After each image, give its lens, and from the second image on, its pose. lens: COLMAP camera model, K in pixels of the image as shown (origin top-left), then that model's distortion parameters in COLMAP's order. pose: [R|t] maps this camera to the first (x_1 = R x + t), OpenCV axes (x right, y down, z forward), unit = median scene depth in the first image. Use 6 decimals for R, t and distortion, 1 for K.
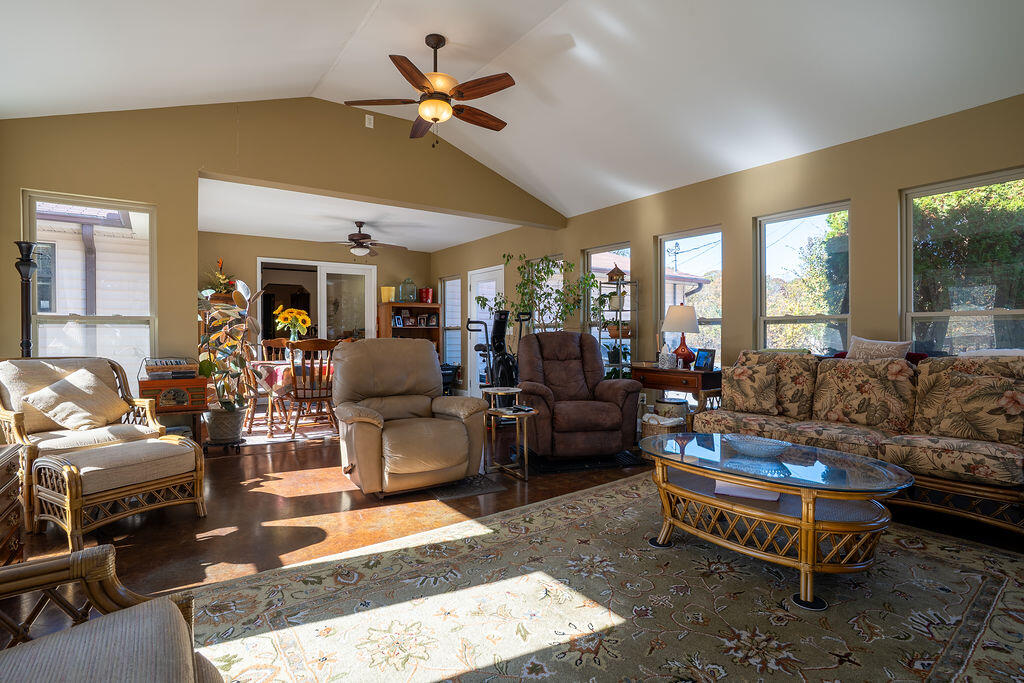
lens RADIAL K [[500.4, 0, 509.5], [0, 500.4, 338.0], [0, 0, 1]] dist [-0.083968, 0.038596]
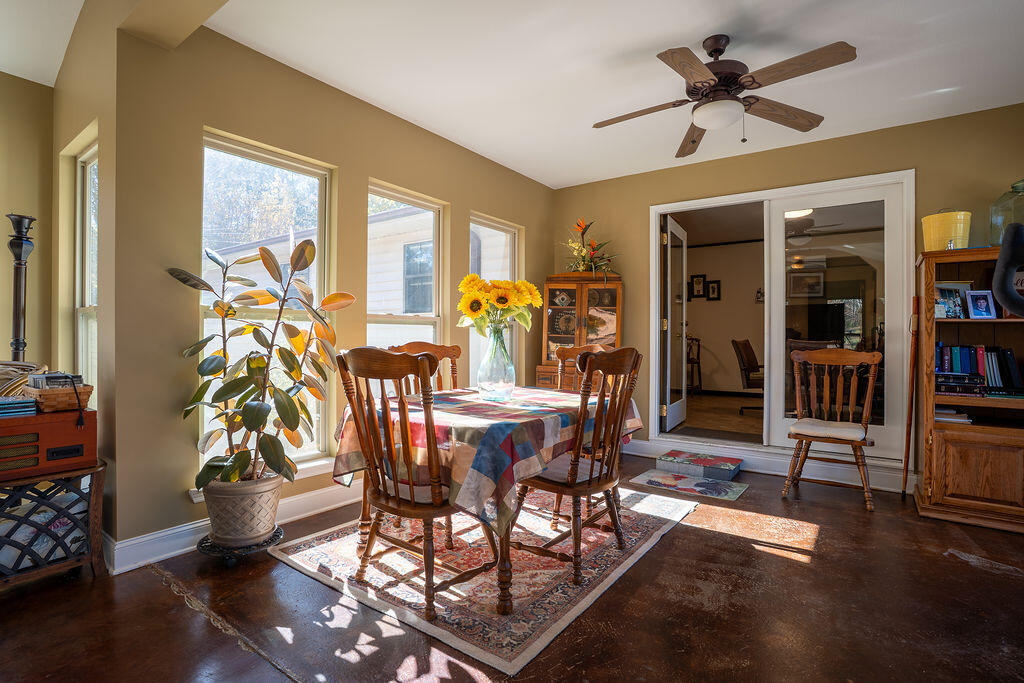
lens RADIAL K [[500.4, 0, 509.5], [0, 500.4, 338.0], [0, 0, 1]] dist [-0.083968, 0.038596]
pose [[0.315778, 0.006304, -0.948812, -0.006947], [-0.016514, 0.999863, 0.001147, -0.011163], [0.948689, 0.015306, 0.315839, 1.588487]]
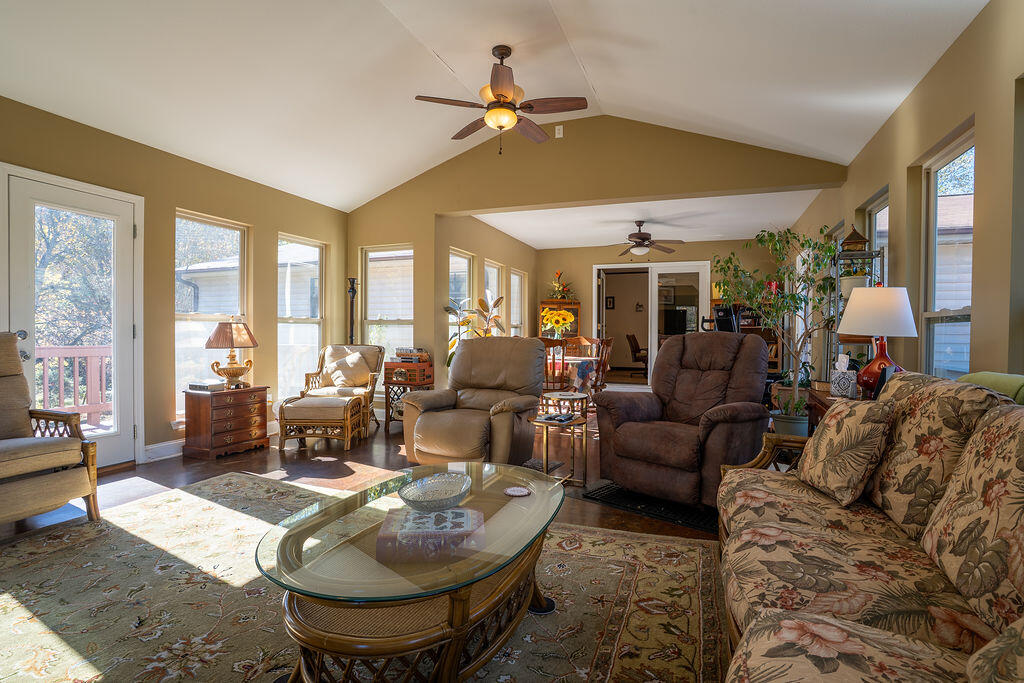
lens RADIAL K [[500.4, 0, 509.5], [0, 500.4, 338.0], [0, 0, 1]] dist [-0.083968, 0.038596]
pose [[0.545062, 0.016759, -0.838229, 0.846073], [-0.017168, 0.999814, 0.008826, -0.007861], [0.838220, 0.009580, 0.545248, 0.513369]]
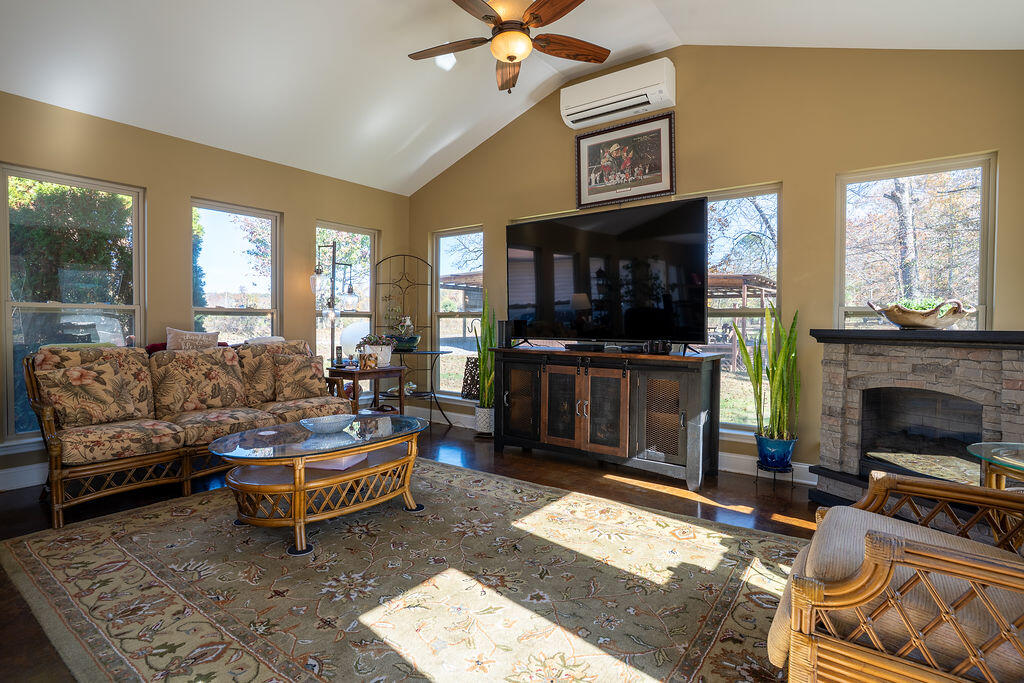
lens RADIAL K [[500.4, 0, 509.5], [0, 500.4, 338.0], [0, 0, 1]] dist [-0.083968, 0.038596]
pose [[-0.291732, -0.022858, 0.956227, -0.531939], [0.003489, 0.999682, 0.024961, -0.006272], [-0.956494, 0.010618, -0.291560, 0.683113]]
